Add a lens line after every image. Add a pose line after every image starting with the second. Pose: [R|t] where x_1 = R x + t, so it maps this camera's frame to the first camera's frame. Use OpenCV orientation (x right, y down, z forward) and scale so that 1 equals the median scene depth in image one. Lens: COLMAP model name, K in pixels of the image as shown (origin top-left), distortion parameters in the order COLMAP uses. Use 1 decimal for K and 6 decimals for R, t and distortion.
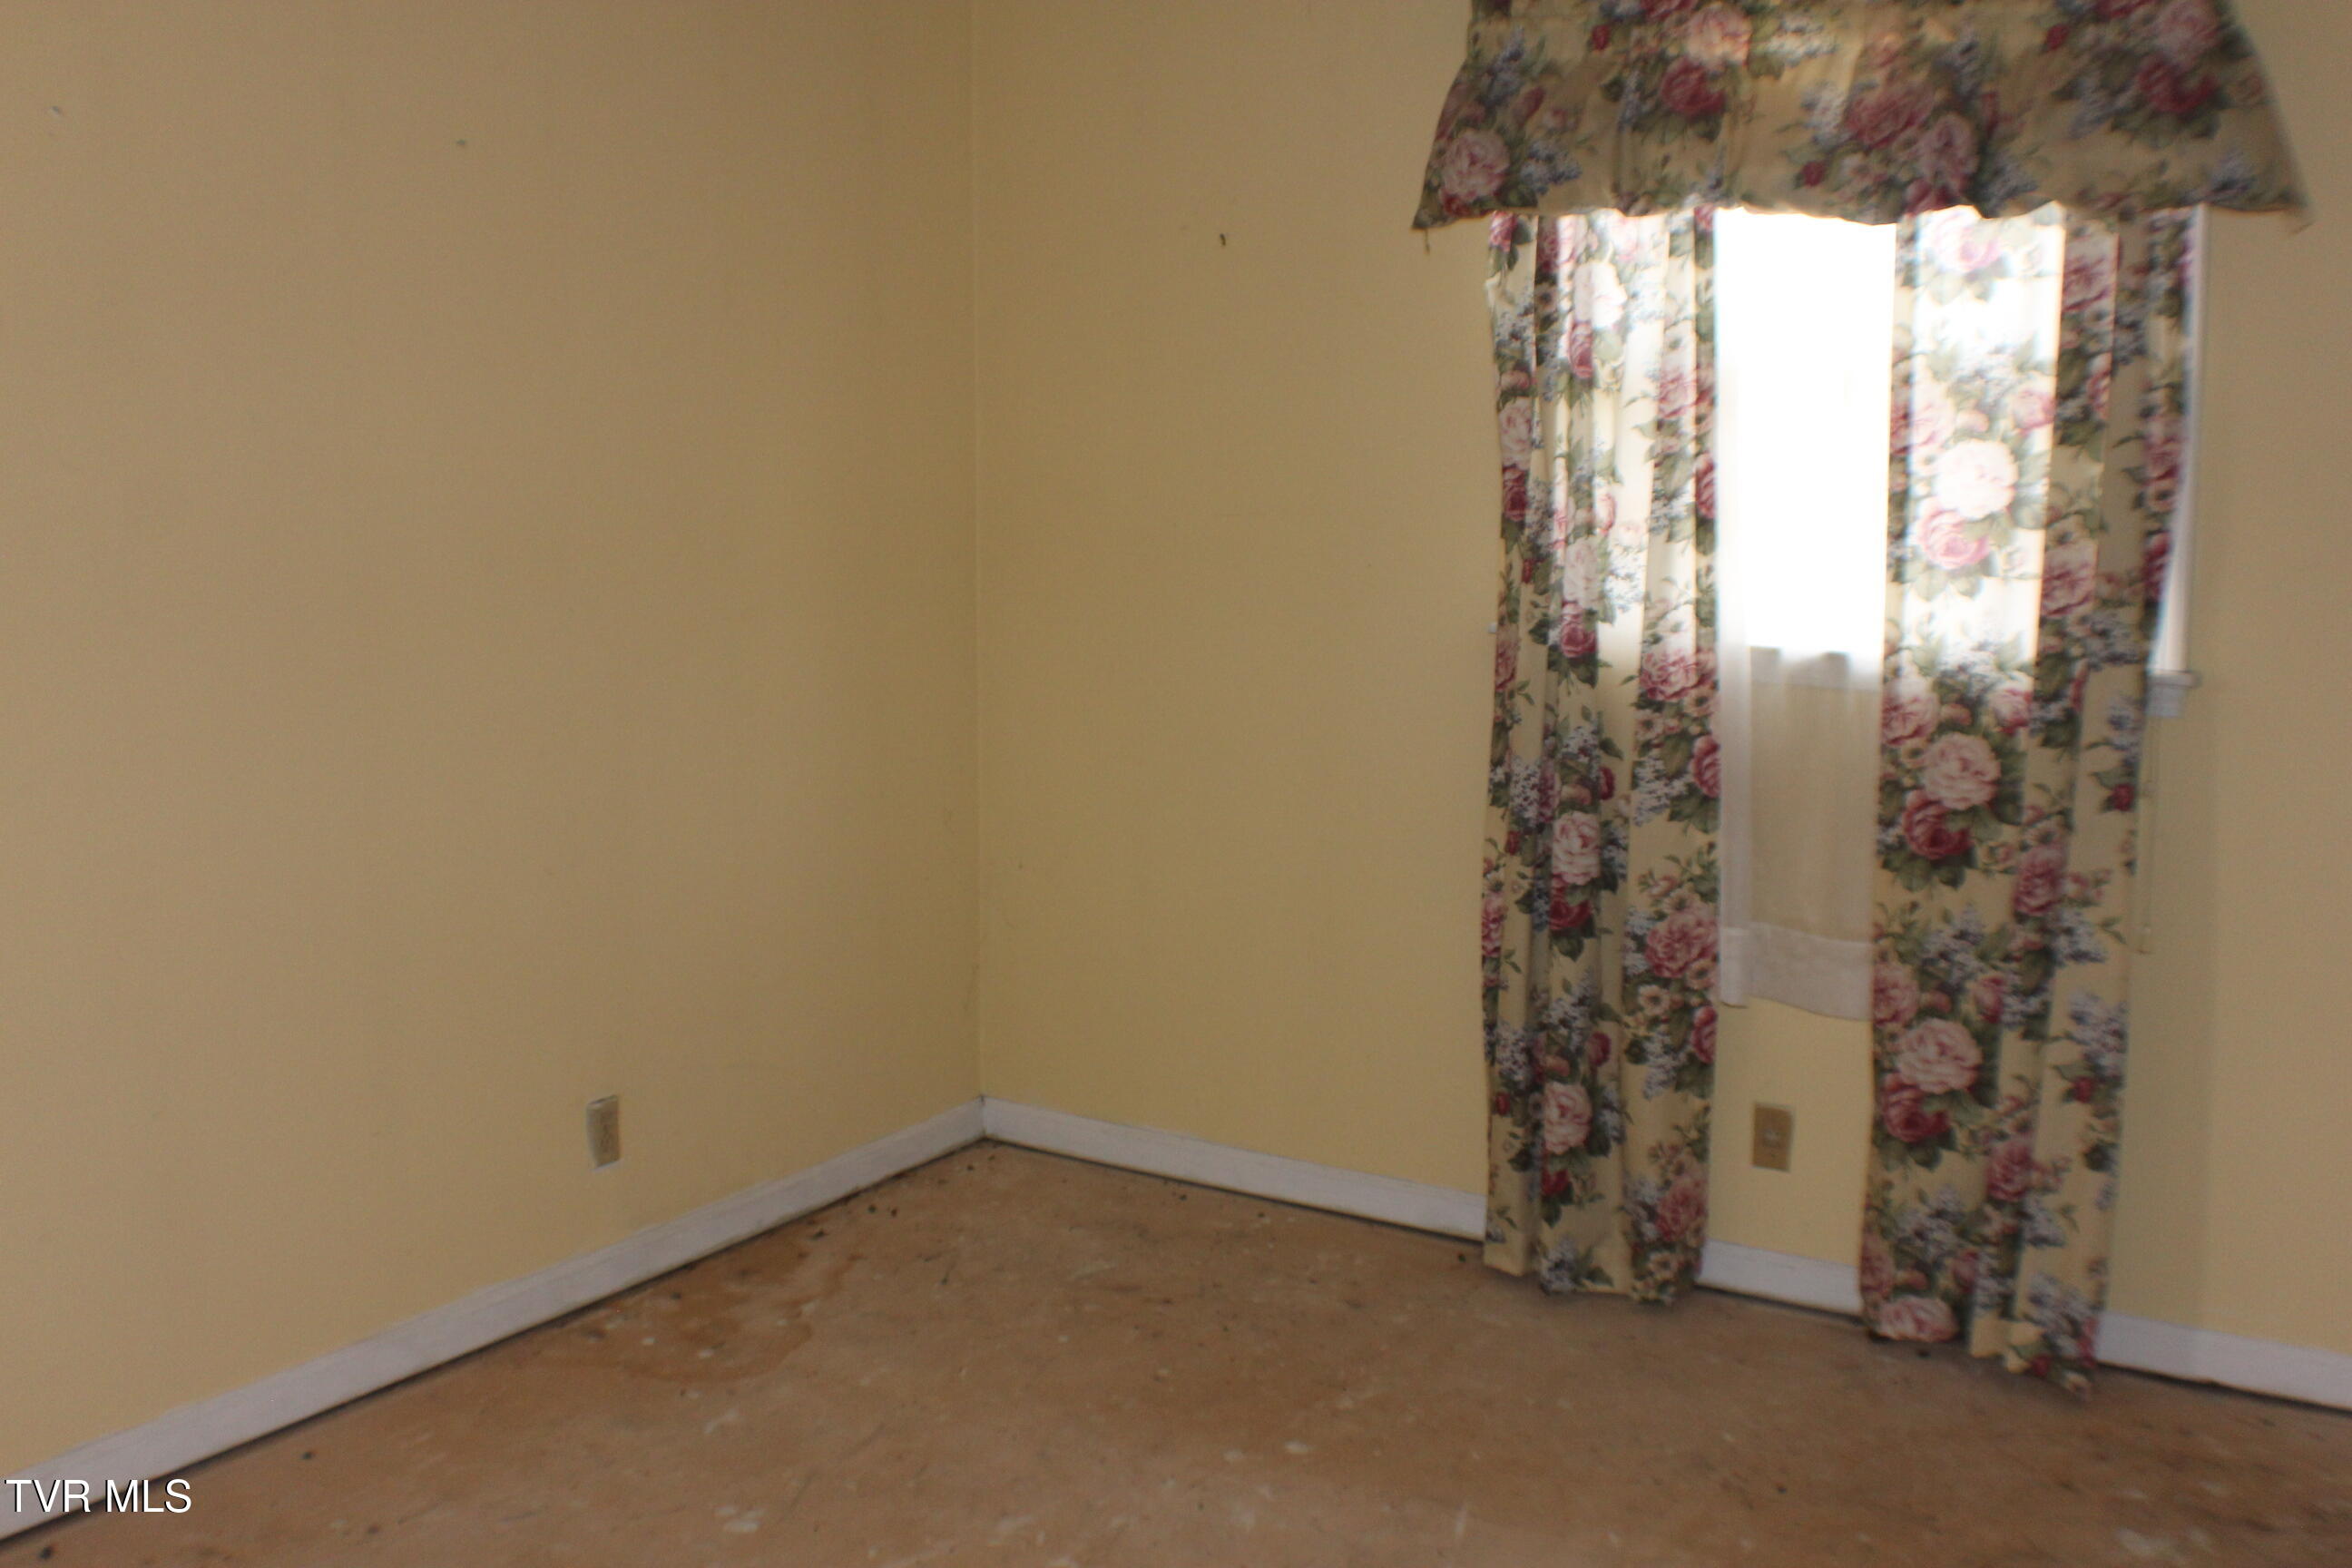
lens RADIAL K [[2570.7, 0, 1145.2], [0, 2570.7, 785.6], [0, 0, 1]] dist [-0.169005, 0.038636]
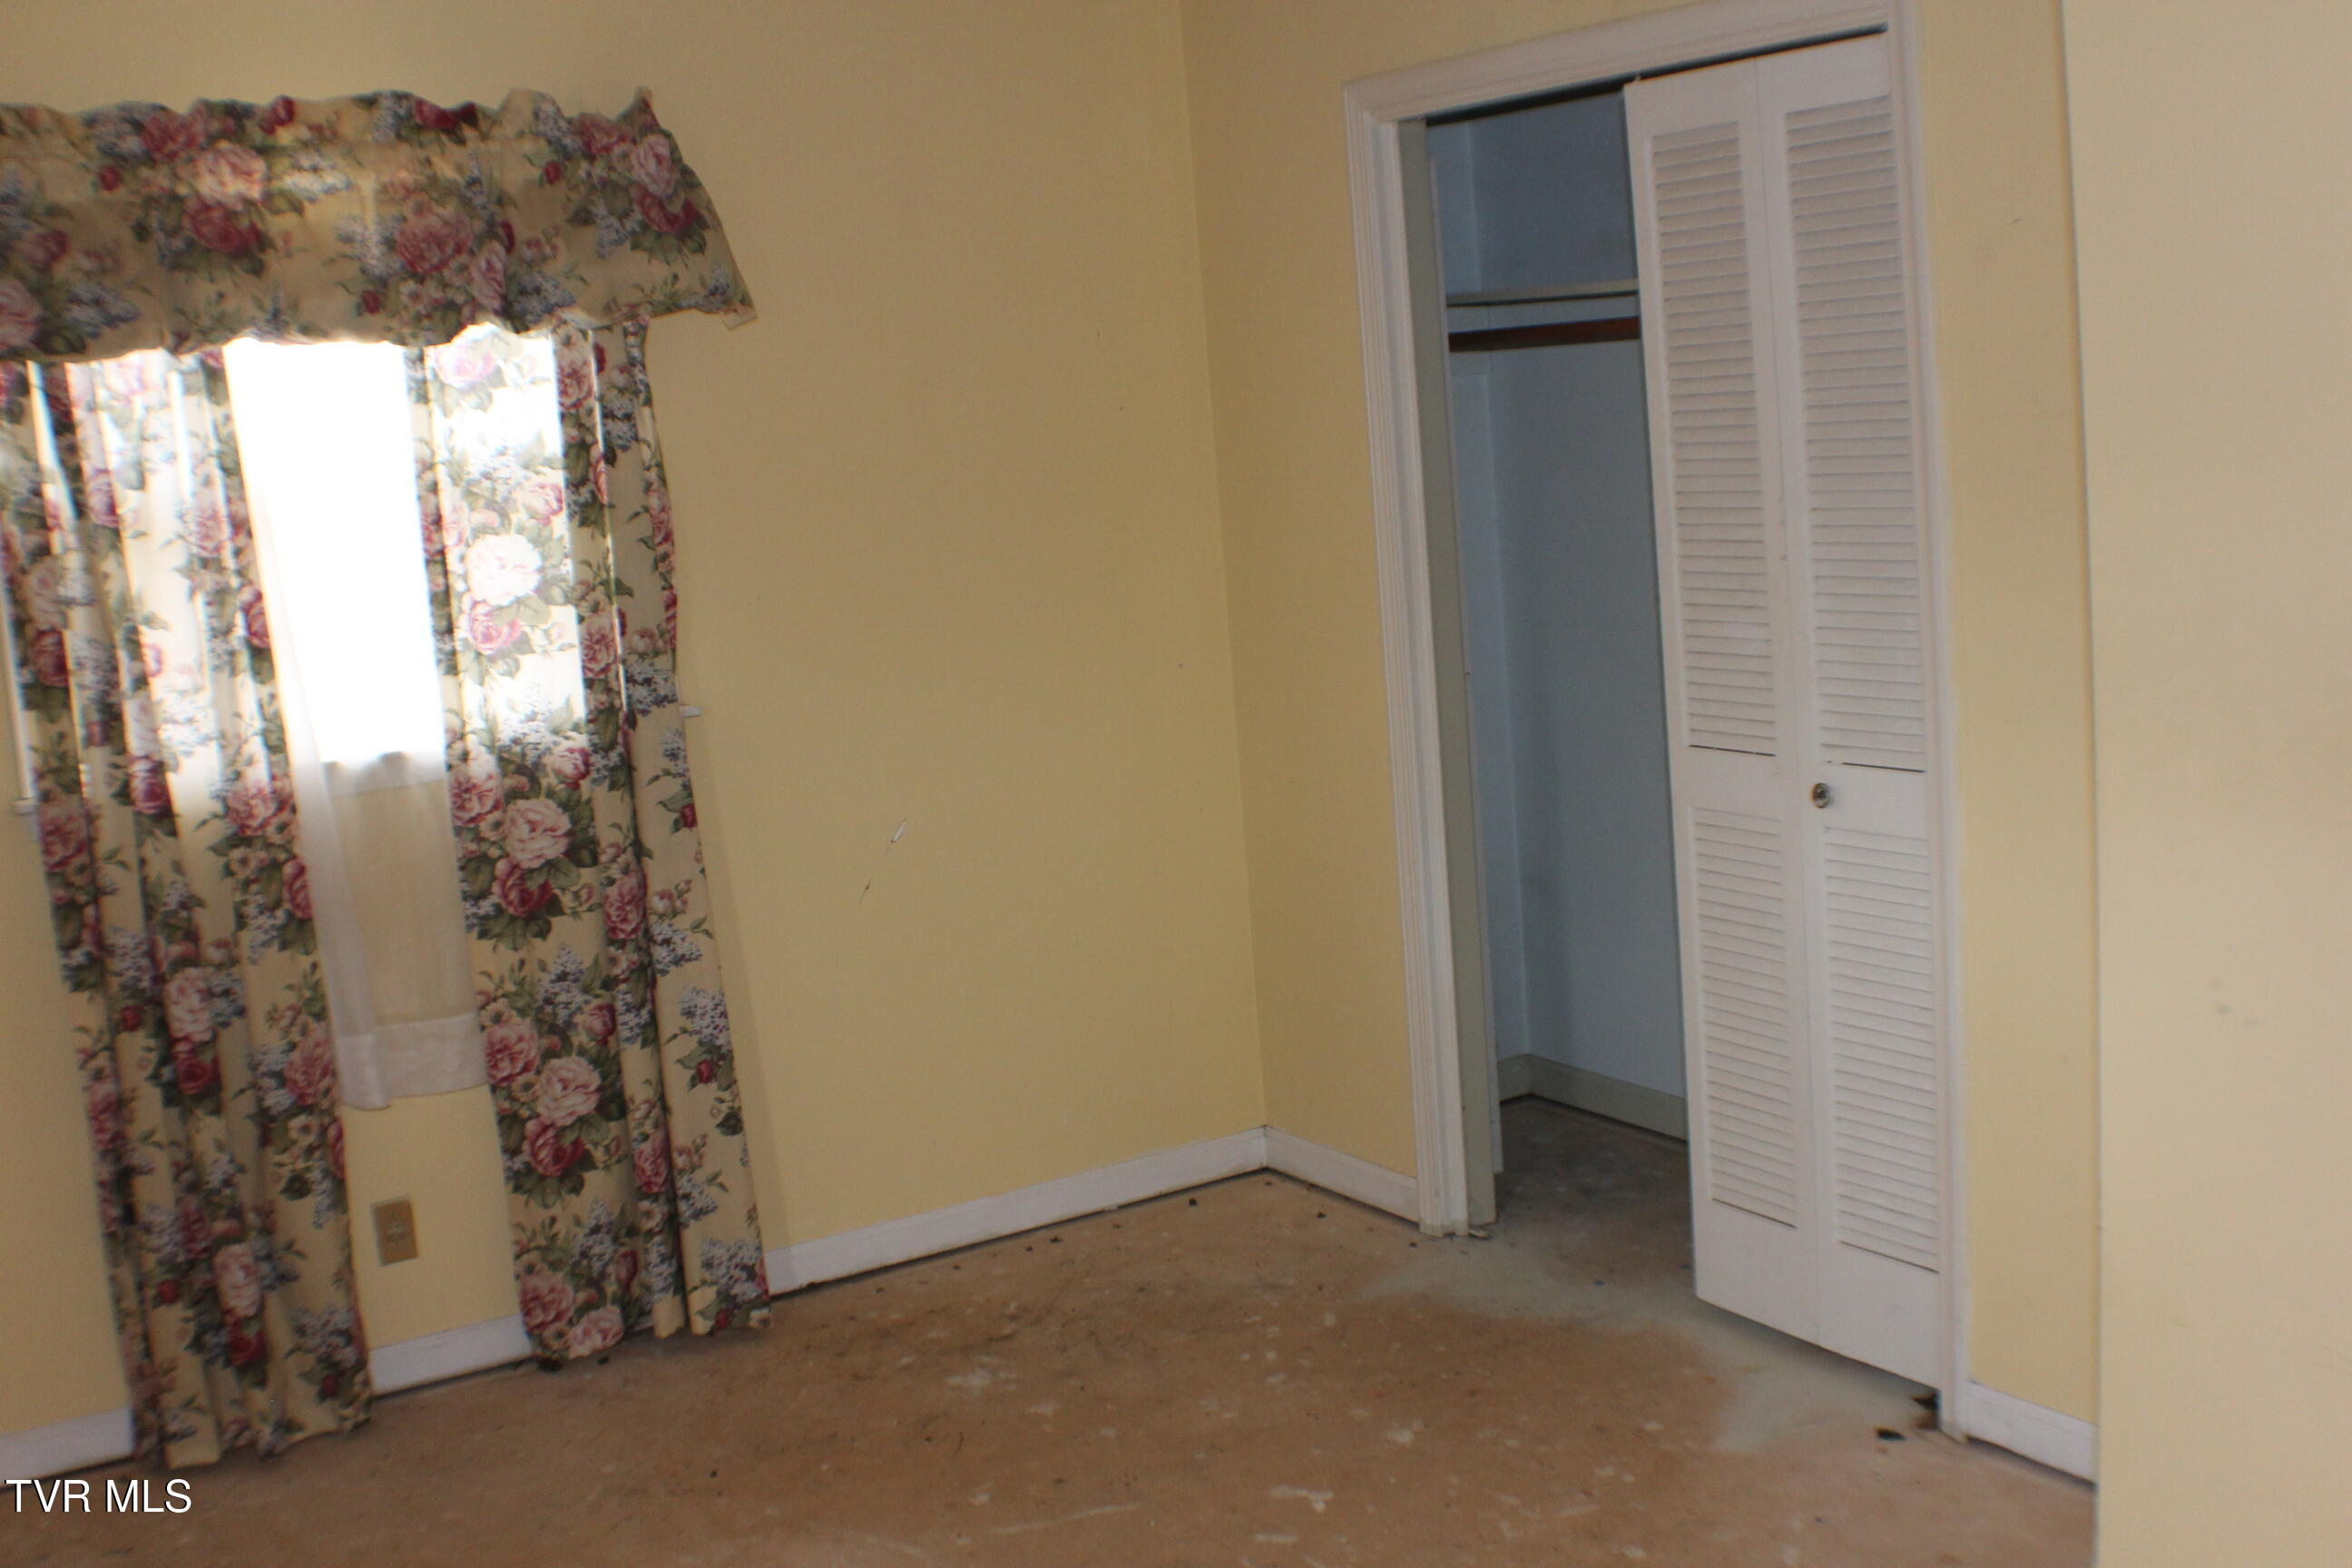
lens RADIAL K [[2564.8, 0, 1176.0], [0, 2564.8, 784.0], [0, 0, 1]] dist [-0.148307, -0.005713]
pose [[0.428191, -0.175246, 0.886533, -0.536560], [0.234732, 0.968913, 0.078156, -0.046866], [-0.872670, 0.174632, 0.456016, 0.244581]]
